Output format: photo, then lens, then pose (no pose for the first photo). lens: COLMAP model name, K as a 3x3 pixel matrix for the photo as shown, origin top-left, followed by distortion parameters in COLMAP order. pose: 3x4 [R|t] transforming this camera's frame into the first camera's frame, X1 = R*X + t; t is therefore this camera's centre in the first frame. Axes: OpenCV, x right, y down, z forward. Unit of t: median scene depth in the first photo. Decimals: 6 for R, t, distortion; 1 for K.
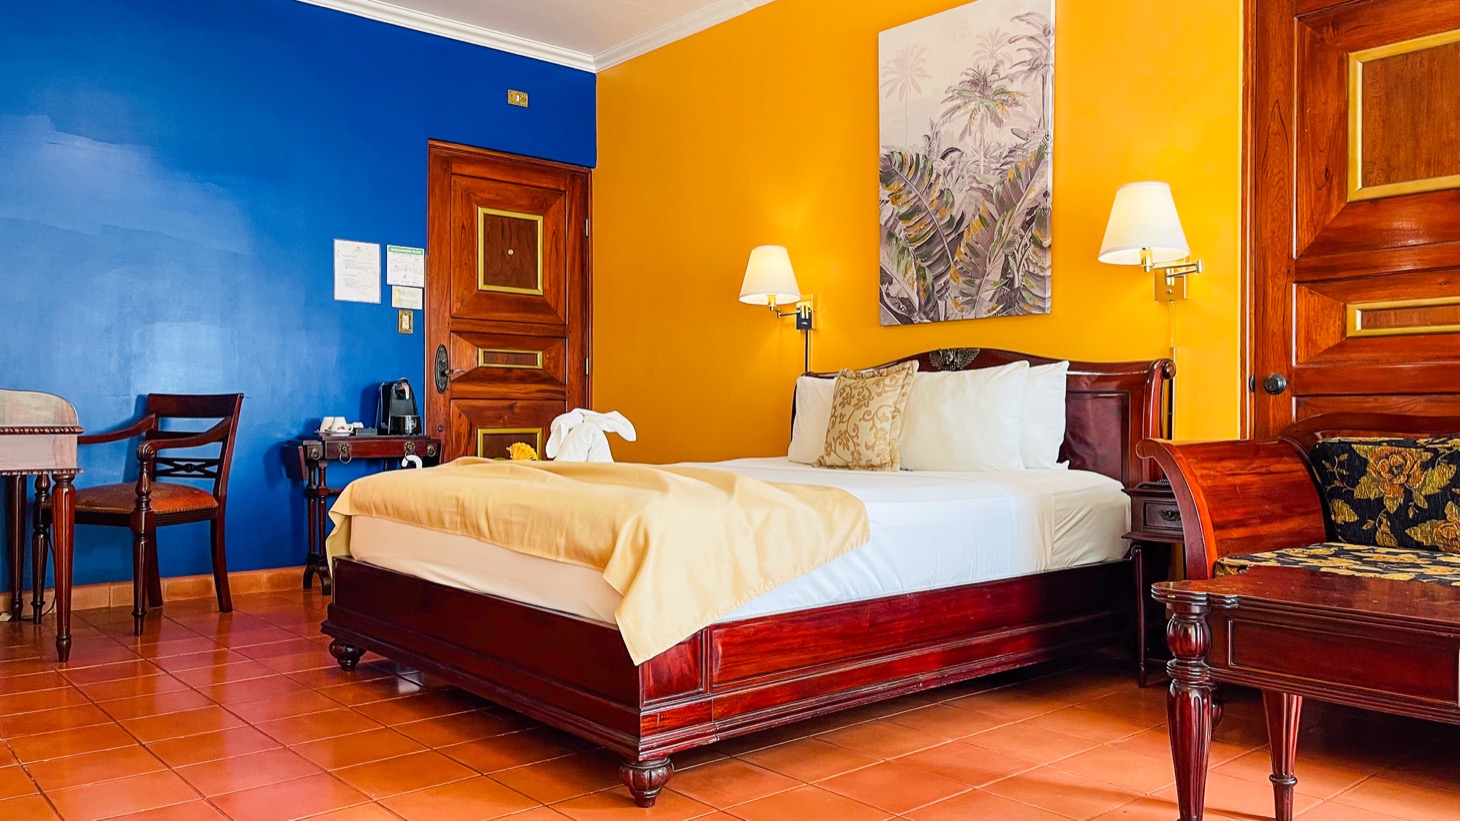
lens RADIAL K [[1121.1, 0, 729.5], [0, 1121.1, 414.1], [0, 0, 1]] dist [0.010775, 0.000871]
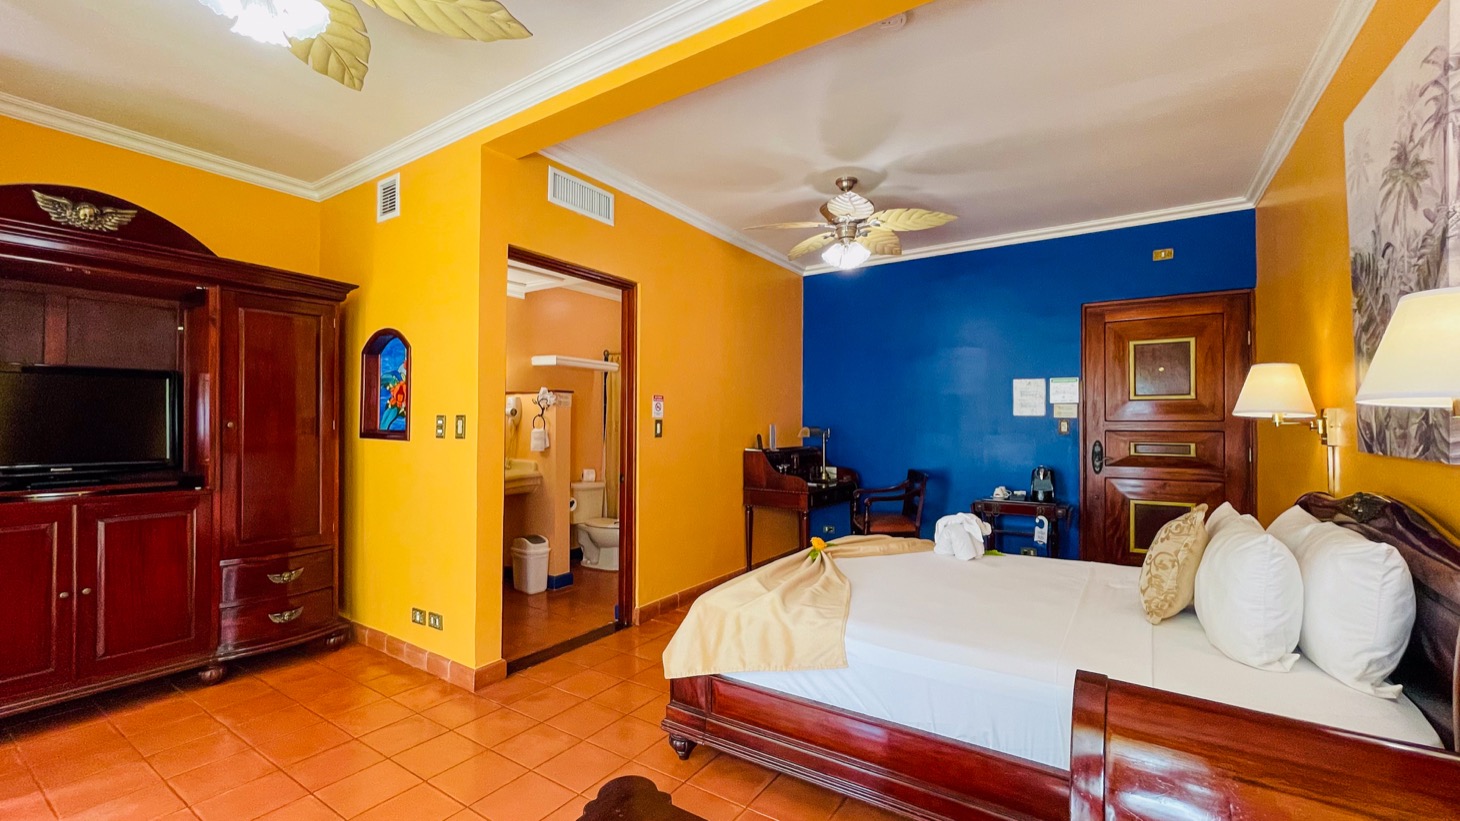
lens RADIAL K [[596.9, 0, 730.6], [0, 596.9, 415.5], [0, 0, 1]] dist [-0.000079, 0.000194]
pose [[0.274566, -0.017923, -0.961401, 0.378815], [-0.000076, 0.999826, -0.018661, -0.083298], [0.961568, 0.005197, 0.274516, 0.339172]]
